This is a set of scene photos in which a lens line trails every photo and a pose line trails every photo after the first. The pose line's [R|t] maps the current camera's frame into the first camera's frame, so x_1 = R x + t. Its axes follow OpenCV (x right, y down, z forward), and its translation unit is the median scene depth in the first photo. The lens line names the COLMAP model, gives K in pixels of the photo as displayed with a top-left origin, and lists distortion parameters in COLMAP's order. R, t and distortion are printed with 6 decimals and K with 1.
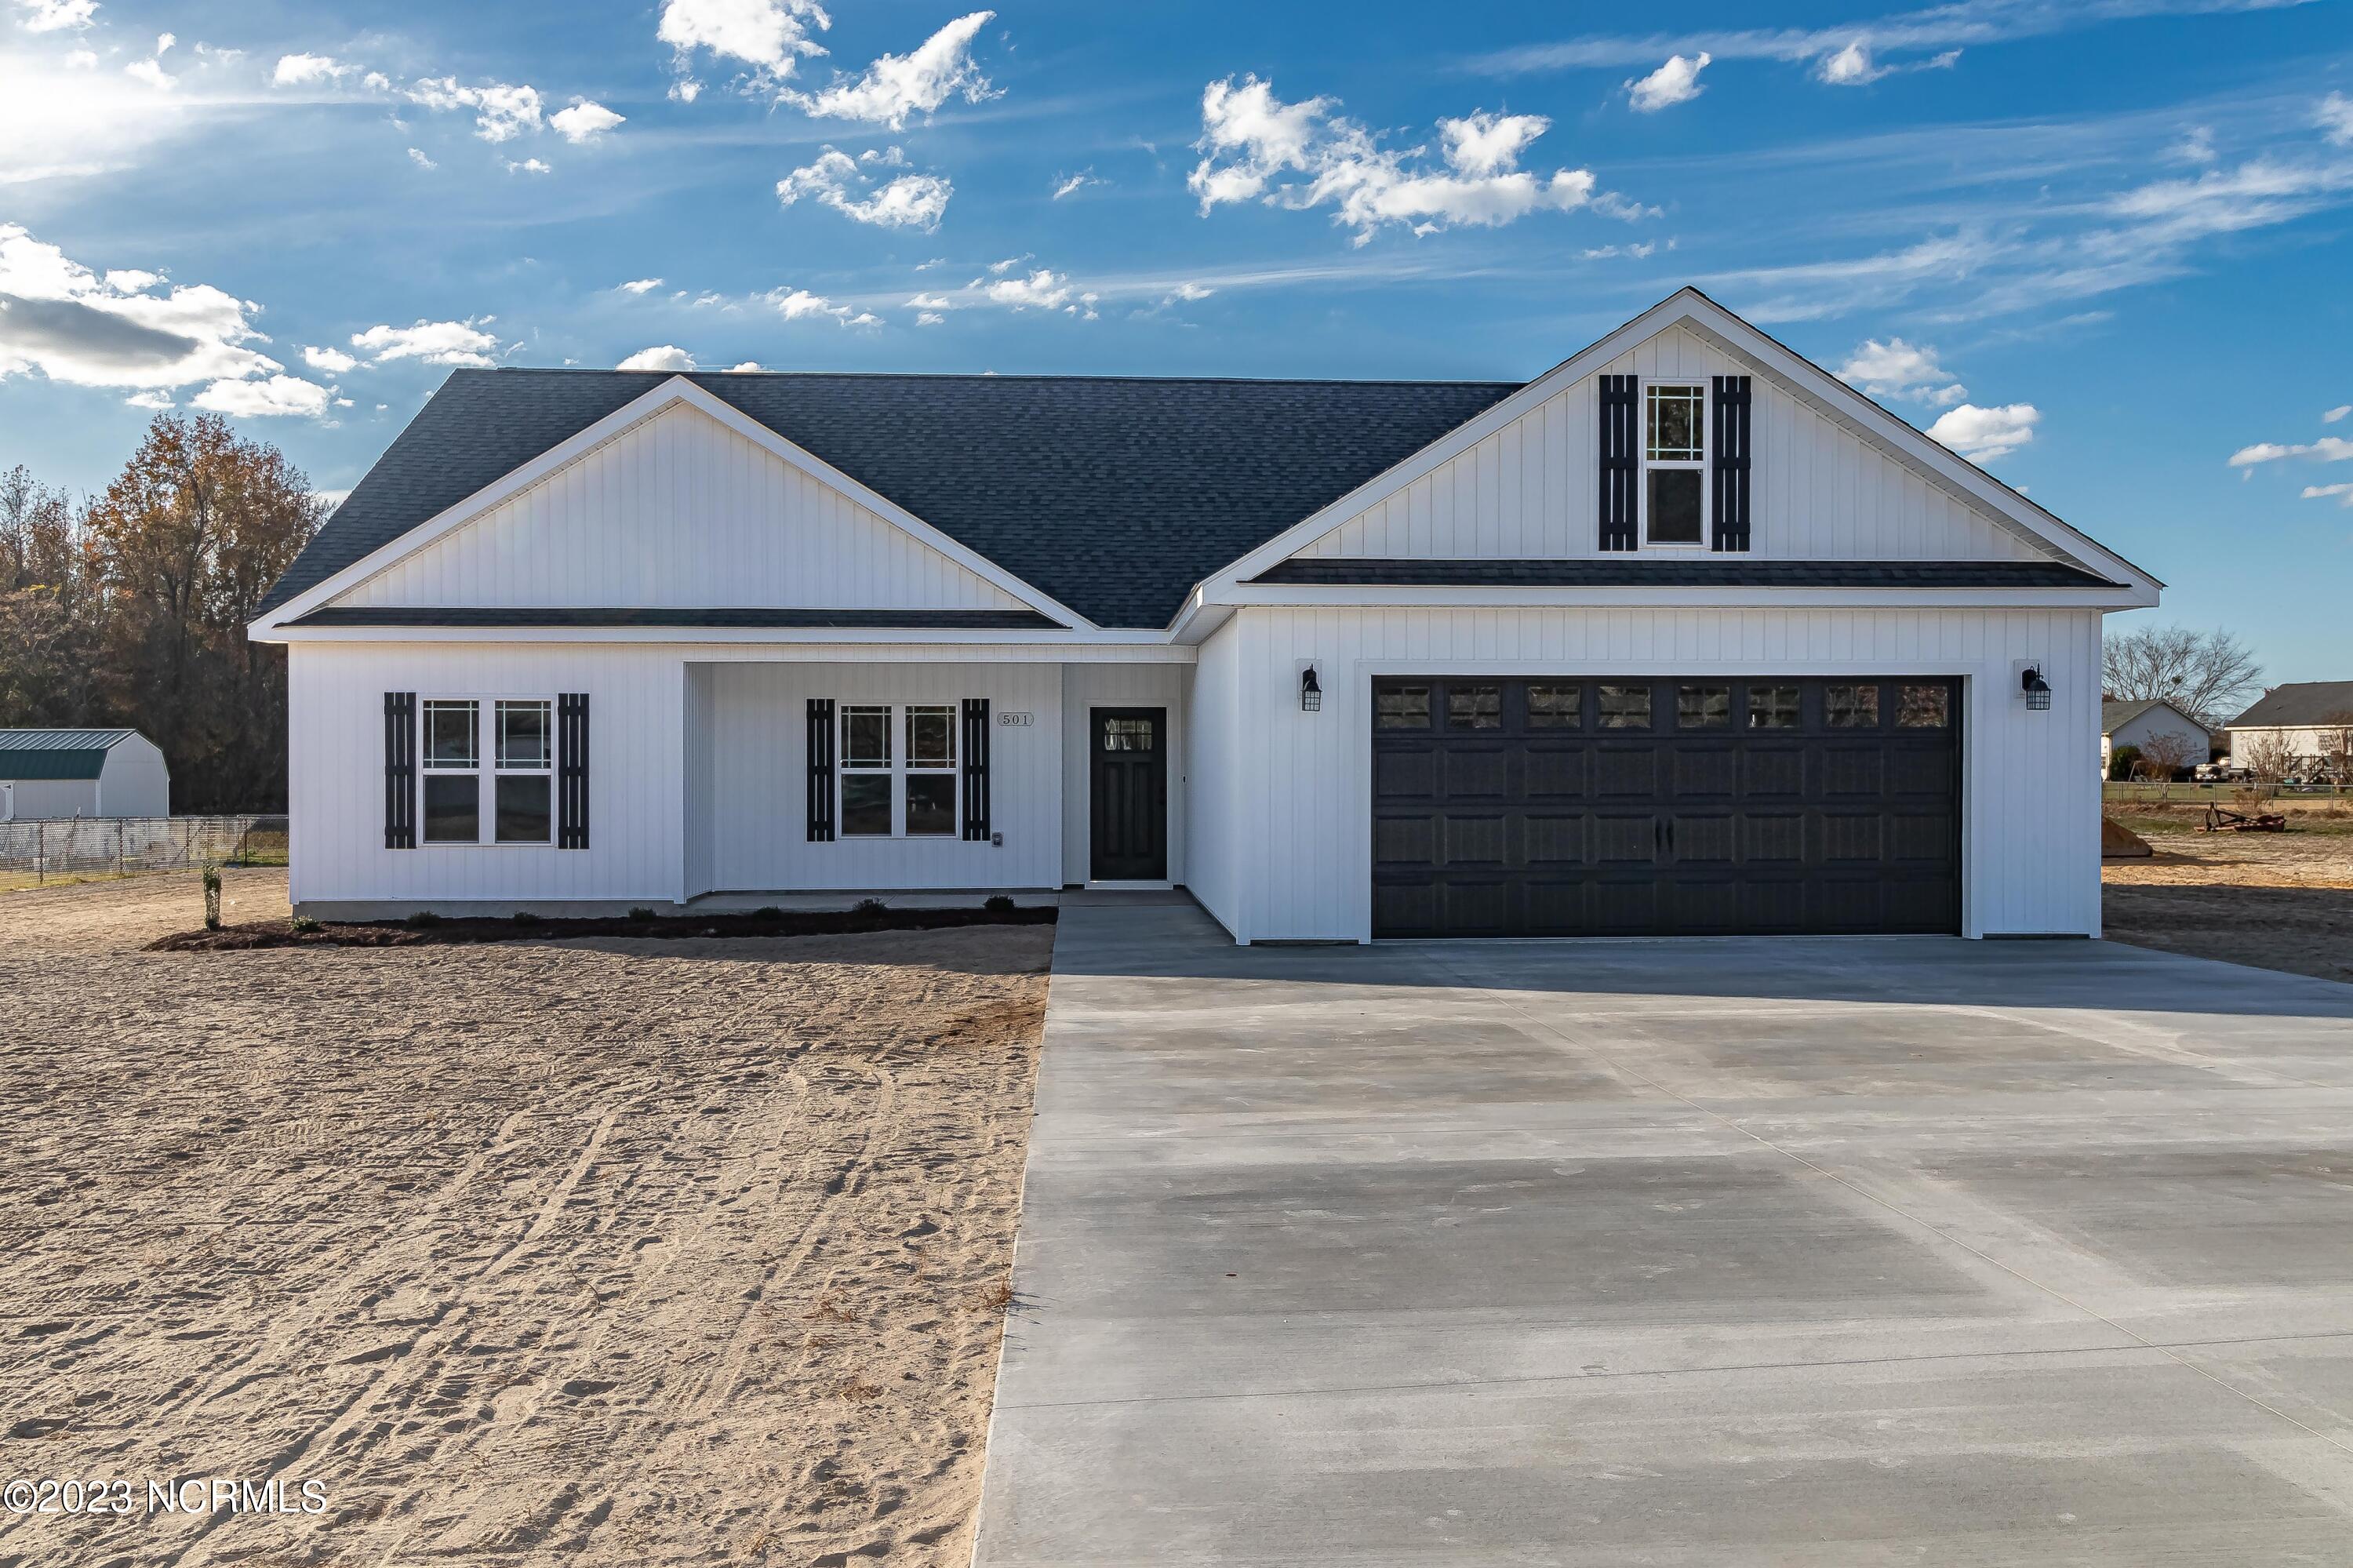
lens RADIAL K [[1845.4, 0, 1176.5], [0, 1845.4, 784.0], [0, 0, 1]] dist [0.031783, -0.006453]
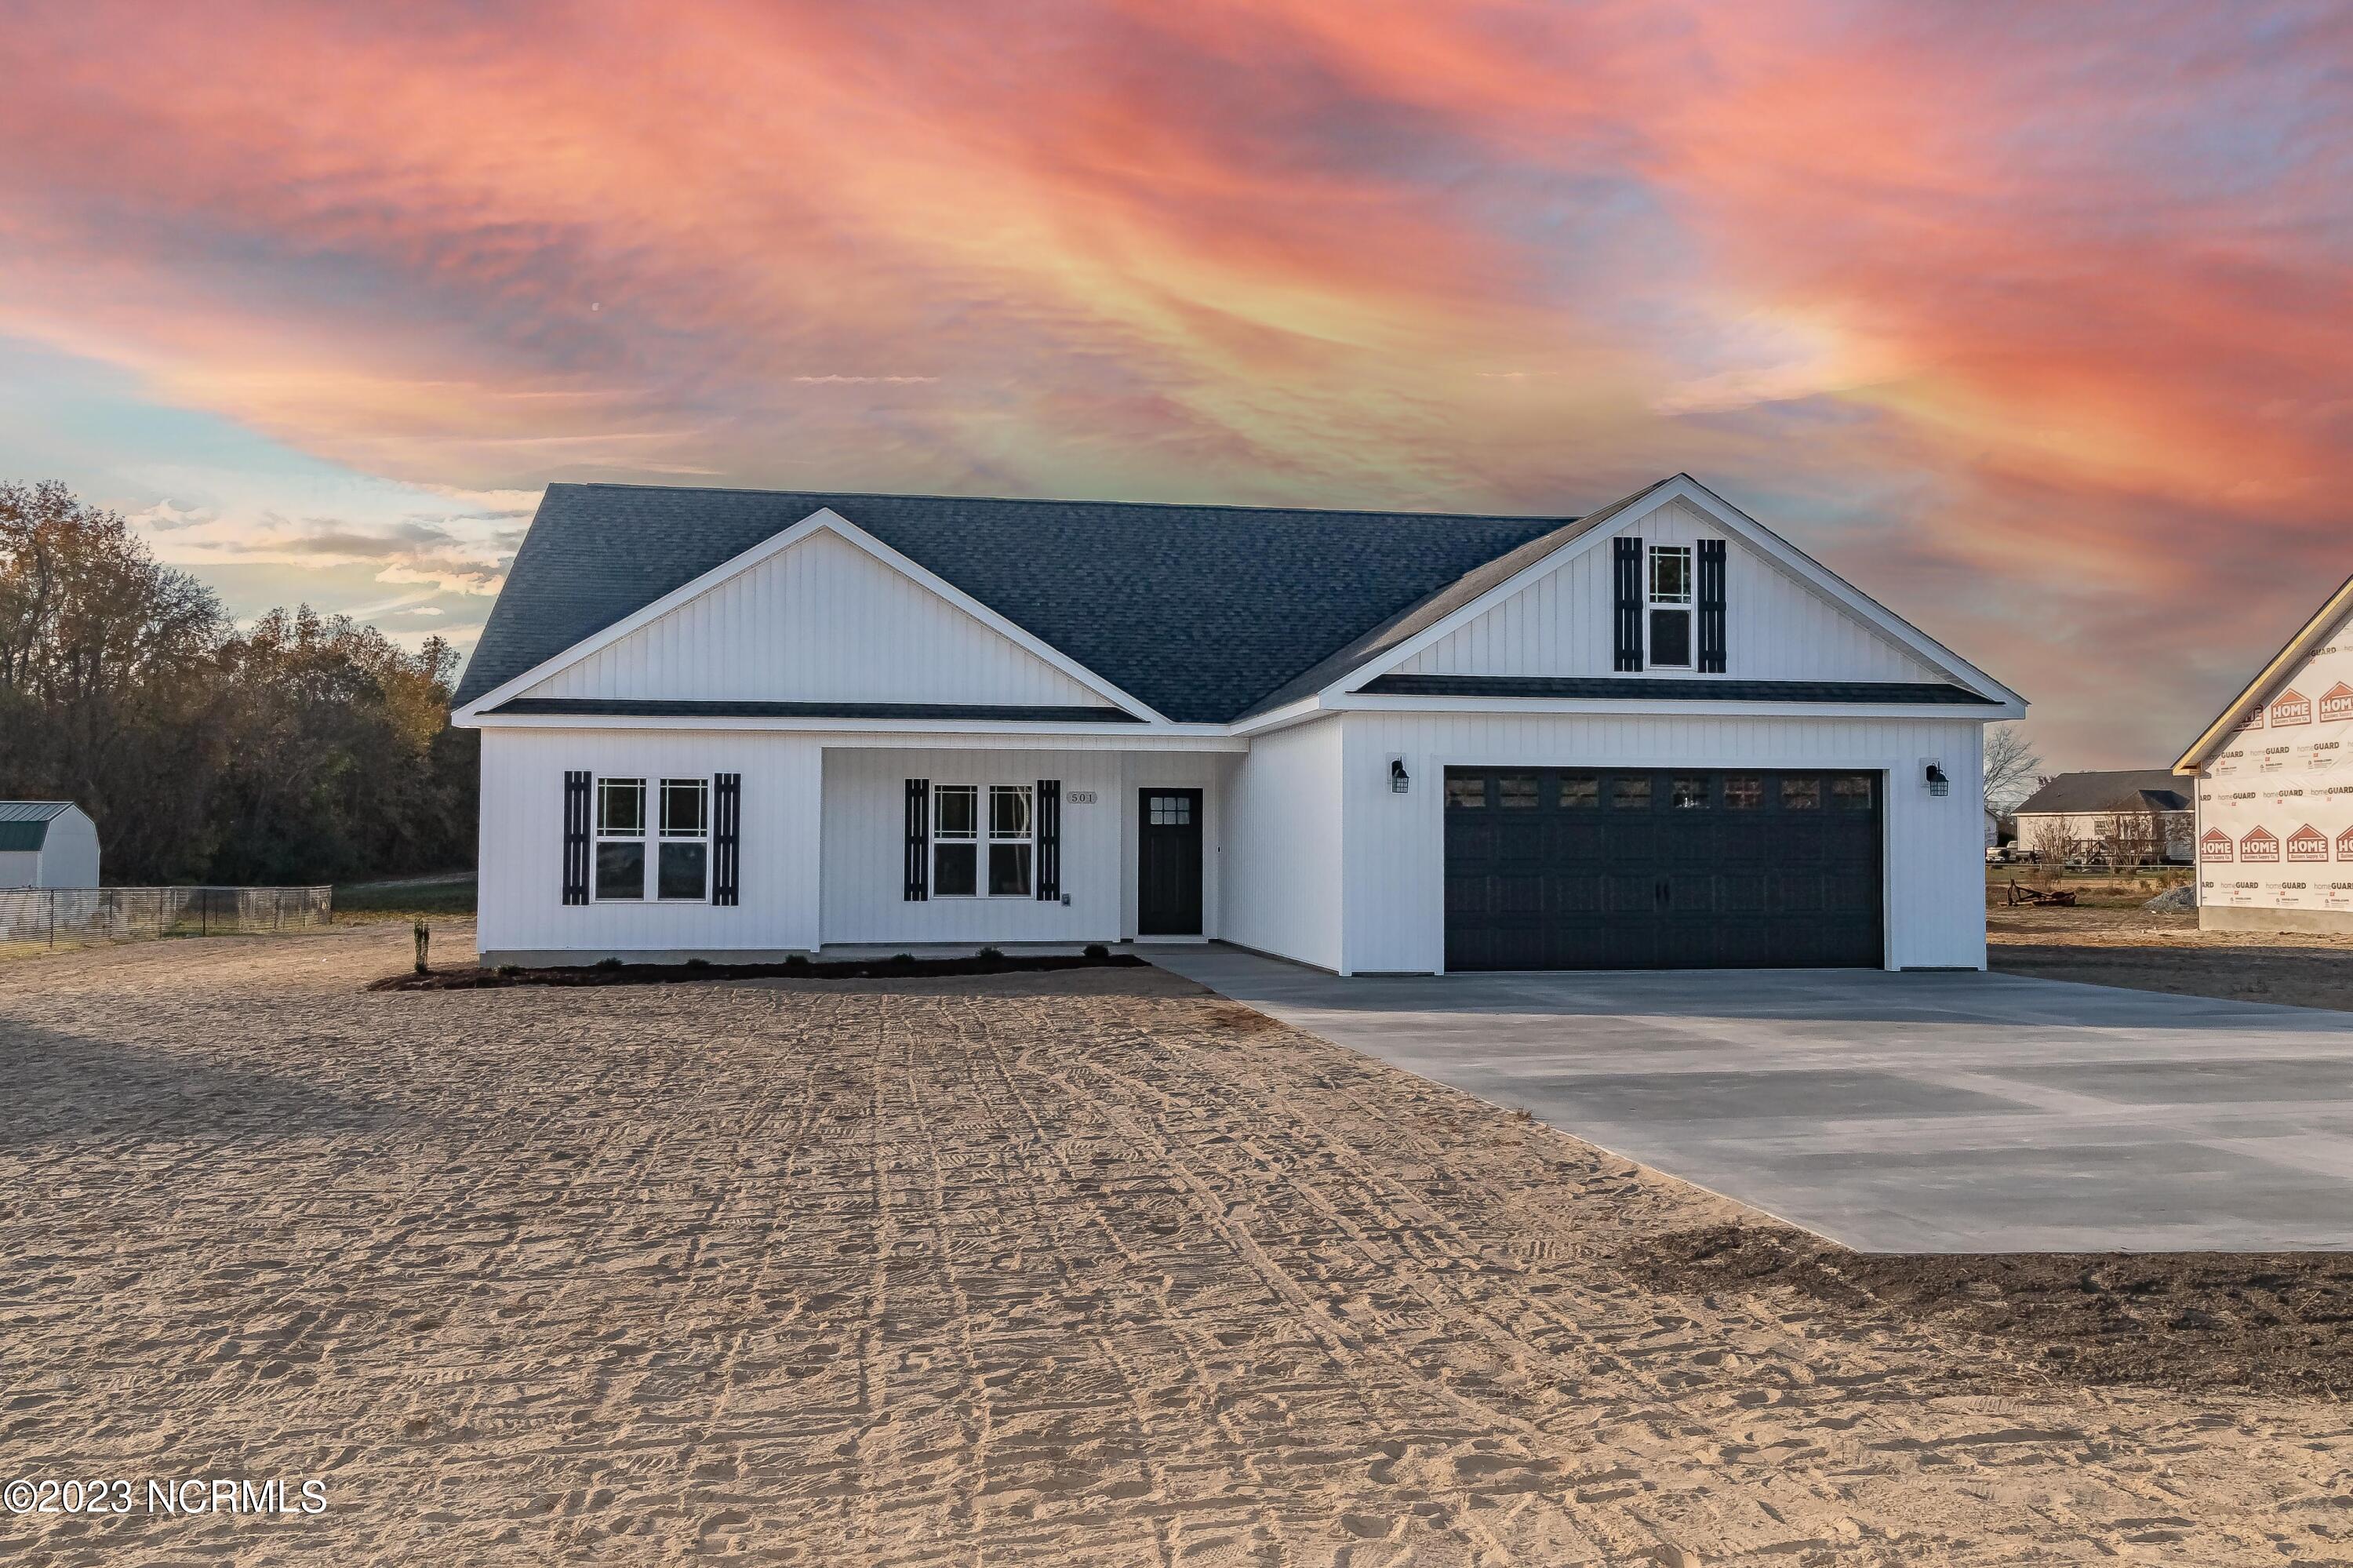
lens RADIAL K [[1845.4, 0, 1176.5], [0, 1845.4, 784.0], [0, 0, 1]] dist [0.031783, -0.006453]
pose [[0.995566, 0.007712, 0.093746, -0.149661], [-0.003661, 0.999055, -0.043307, 0.007745], [-0.093992, 0.042772, 0.994654, -0.195116]]
